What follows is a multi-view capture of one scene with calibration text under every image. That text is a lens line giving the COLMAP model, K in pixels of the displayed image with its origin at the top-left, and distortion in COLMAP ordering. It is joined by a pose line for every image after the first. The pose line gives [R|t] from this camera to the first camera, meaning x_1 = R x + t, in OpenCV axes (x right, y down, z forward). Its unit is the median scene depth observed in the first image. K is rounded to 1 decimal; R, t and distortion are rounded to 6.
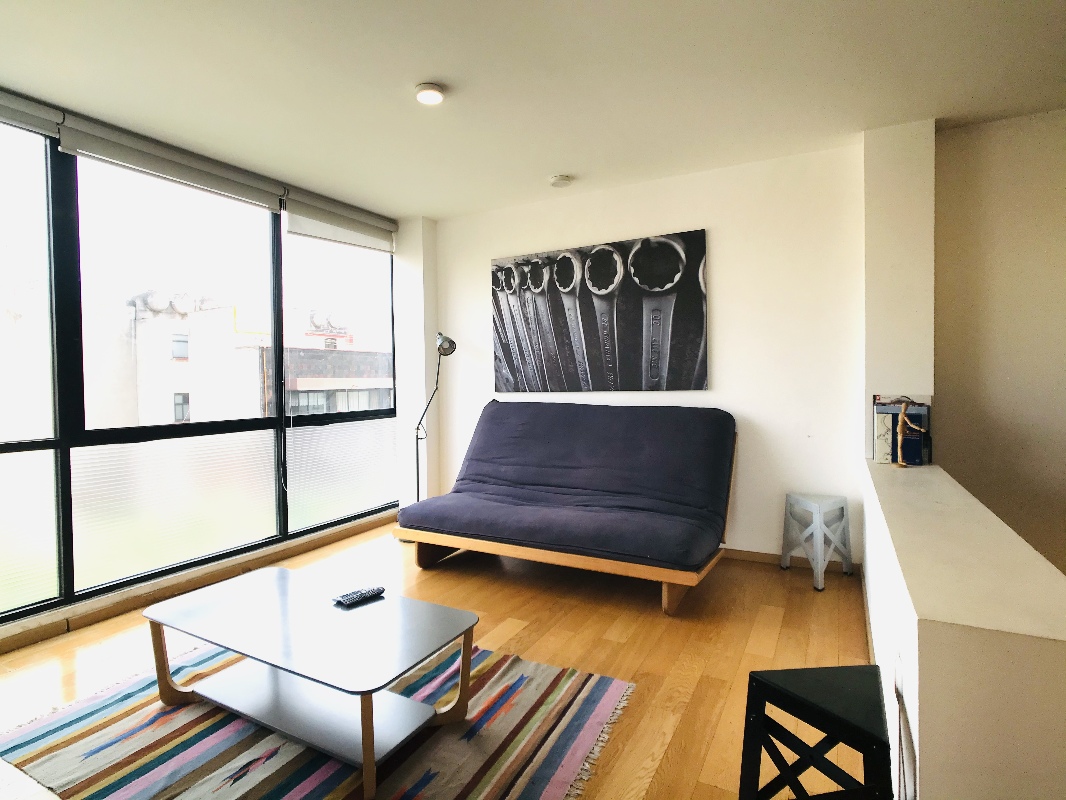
lens RADIAL K [[562.8, 0, 537.4], [0, 562.8, 393.6], [0, 0, 1]] dist [-0.013197, 0.000838]
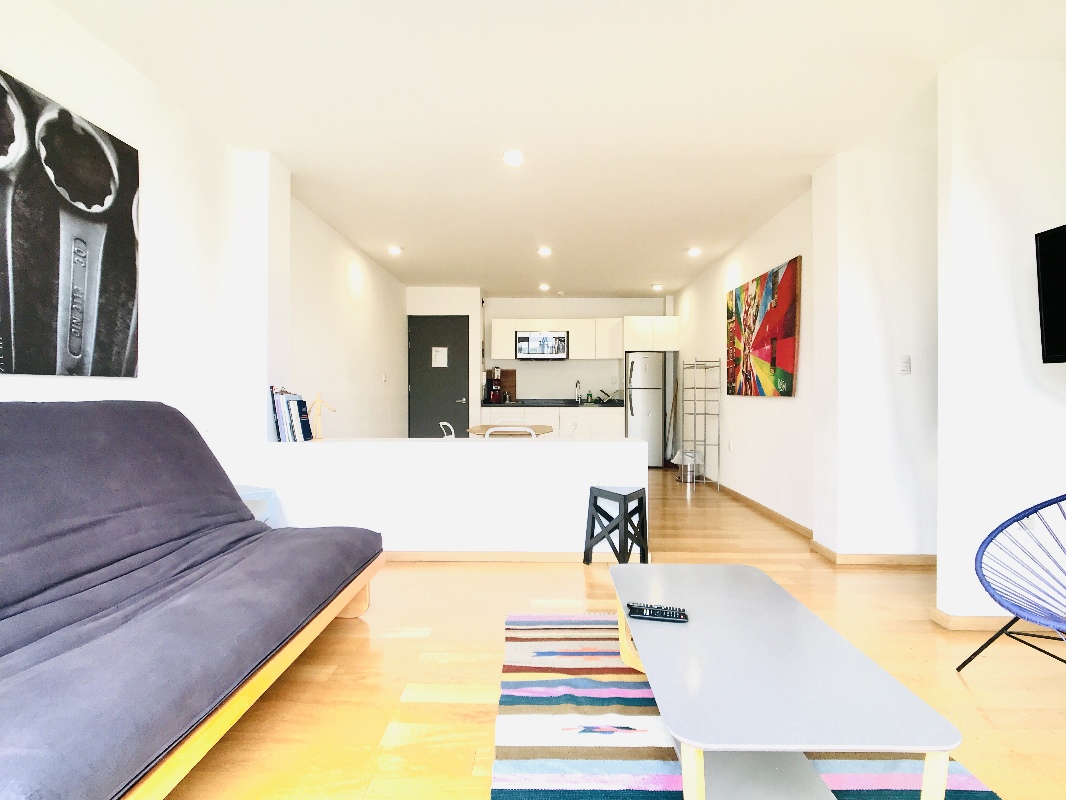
lens RADIAL K [[562.8, 0, 537.4], [0, 562.8, 393.6], [0, 0, 1]] dist [-0.013197, 0.000838]
pose [[-0.454306, 0.012626, 0.890756, -0.550473], [0.029341, 0.999569, 0.000796, 0.028163], [-0.890362, 0.026497, -0.454481, 0.874818]]
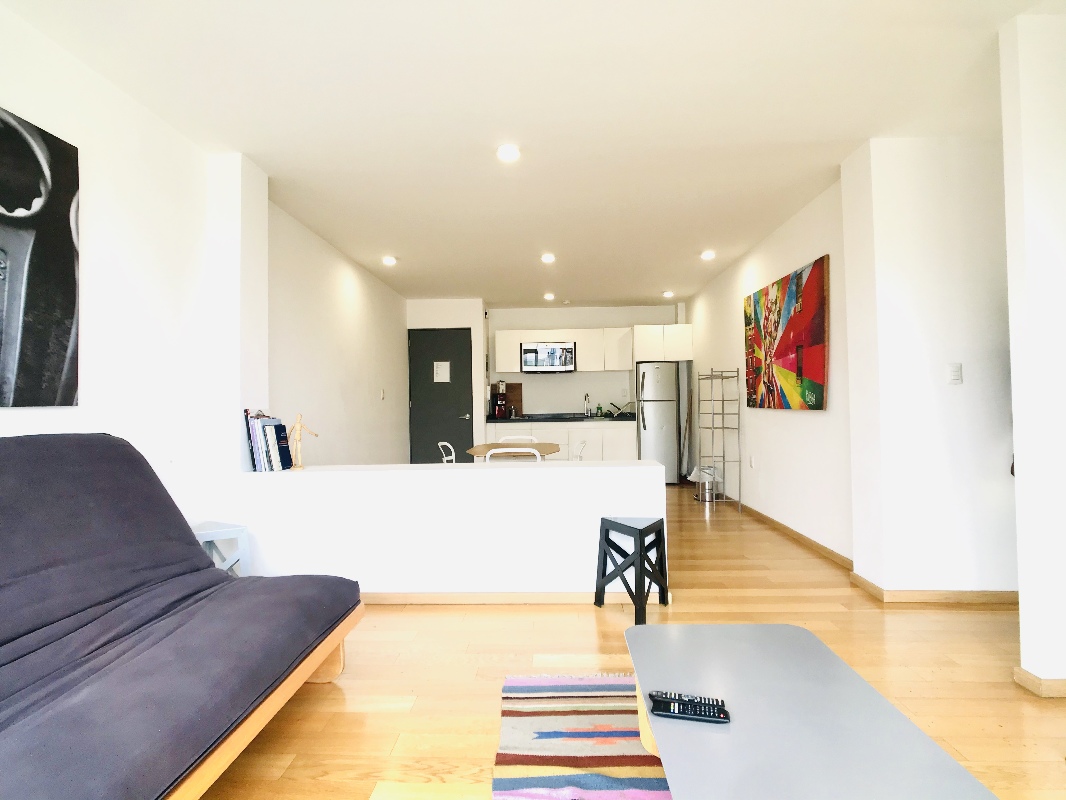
lens RADIAL K [[562.8, 0, 537.4], [0, 562.8, 393.6], [0, 0, 1]] dist [-0.013197, 0.000838]
pose [[-0.437488, 0.038077, 0.898418, -0.466708], [0.046961, 0.998707, -0.019460, 0.015707], [-0.897997, 0.033677, -0.438710, 0.817443]]
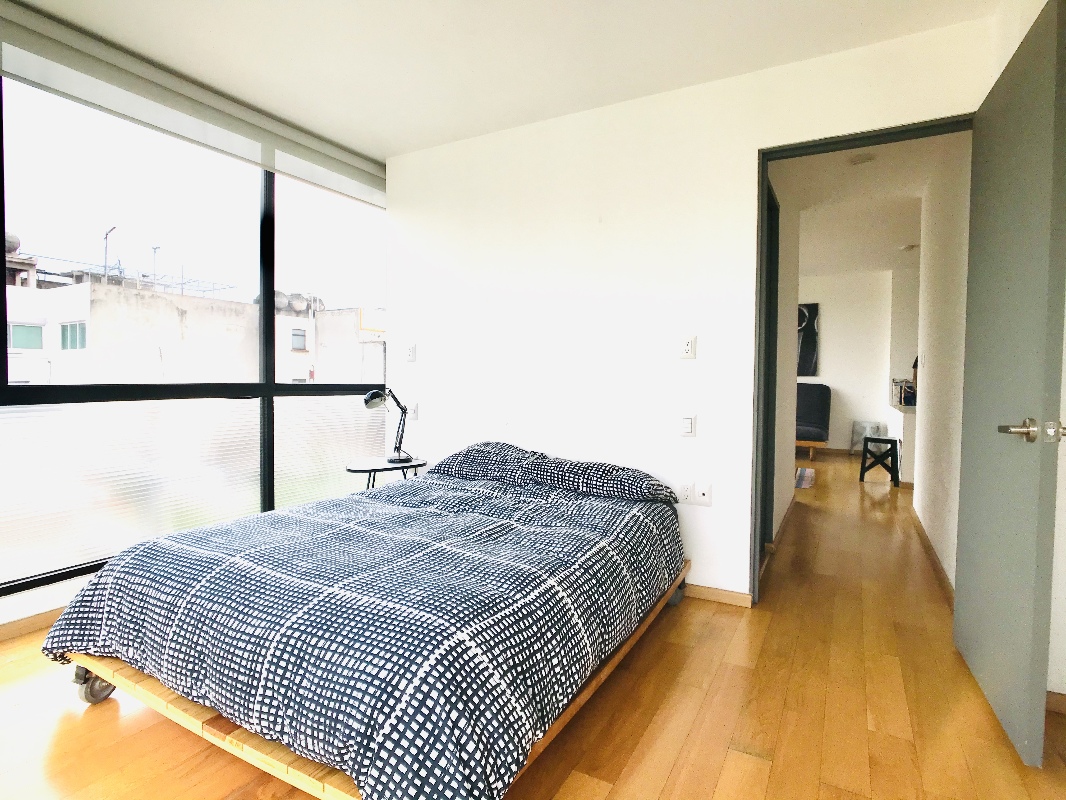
lens RADIAL K [[562.8, 0, 537.4], [0, 562.8, 393.6], [0, 0, 1]] dist [-0.013197, 0.000838]
pose [[0.999329, 0.021928, -0.029346, -0.735006], [-0.021711, 0.999735, 0.007697, 0.070462], [0.029507, -0.007054, 0.999540, -1.244349]]
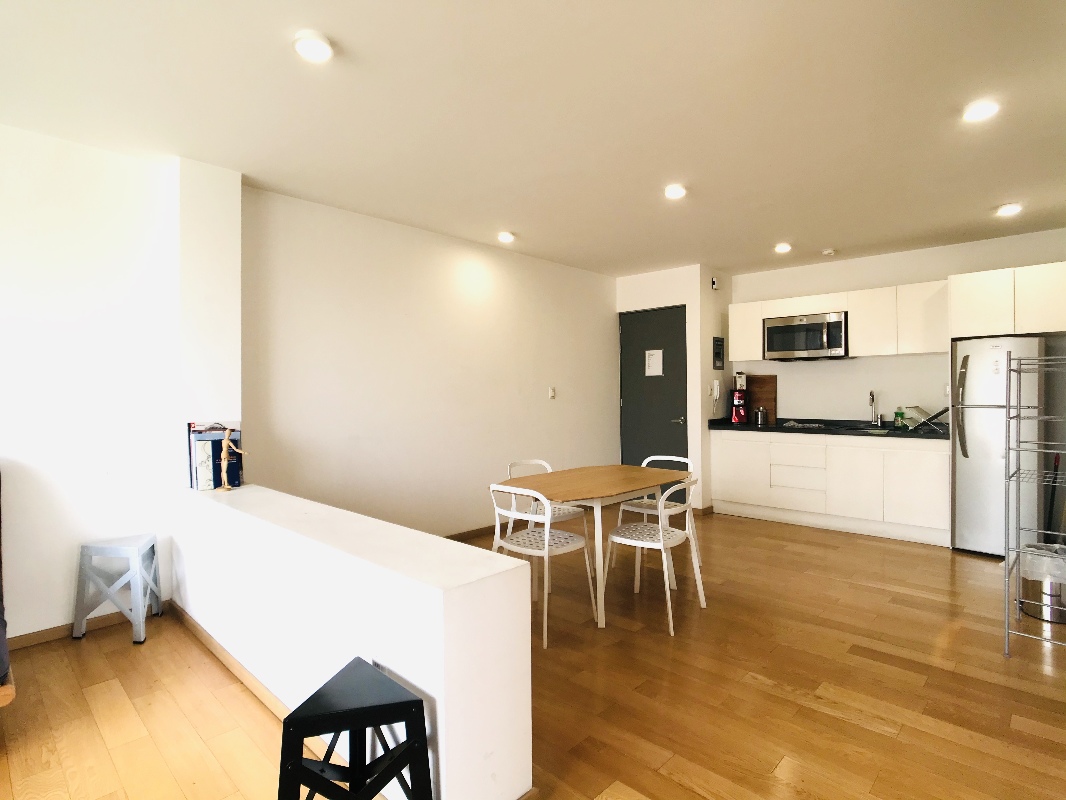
lens RADIAL K [[562.8, 0, 537.4], [0, 562.8, 393.6], [0, 0, 1]] dist [-0.013197, 0.000838]
pose [[0.276682, 0.007680, 0.960931, -0.155631], [0.029476, 0.999430, -0.016475, -0.012652], [-0.960509, 0.032883, 0.276298, 0.107481]]
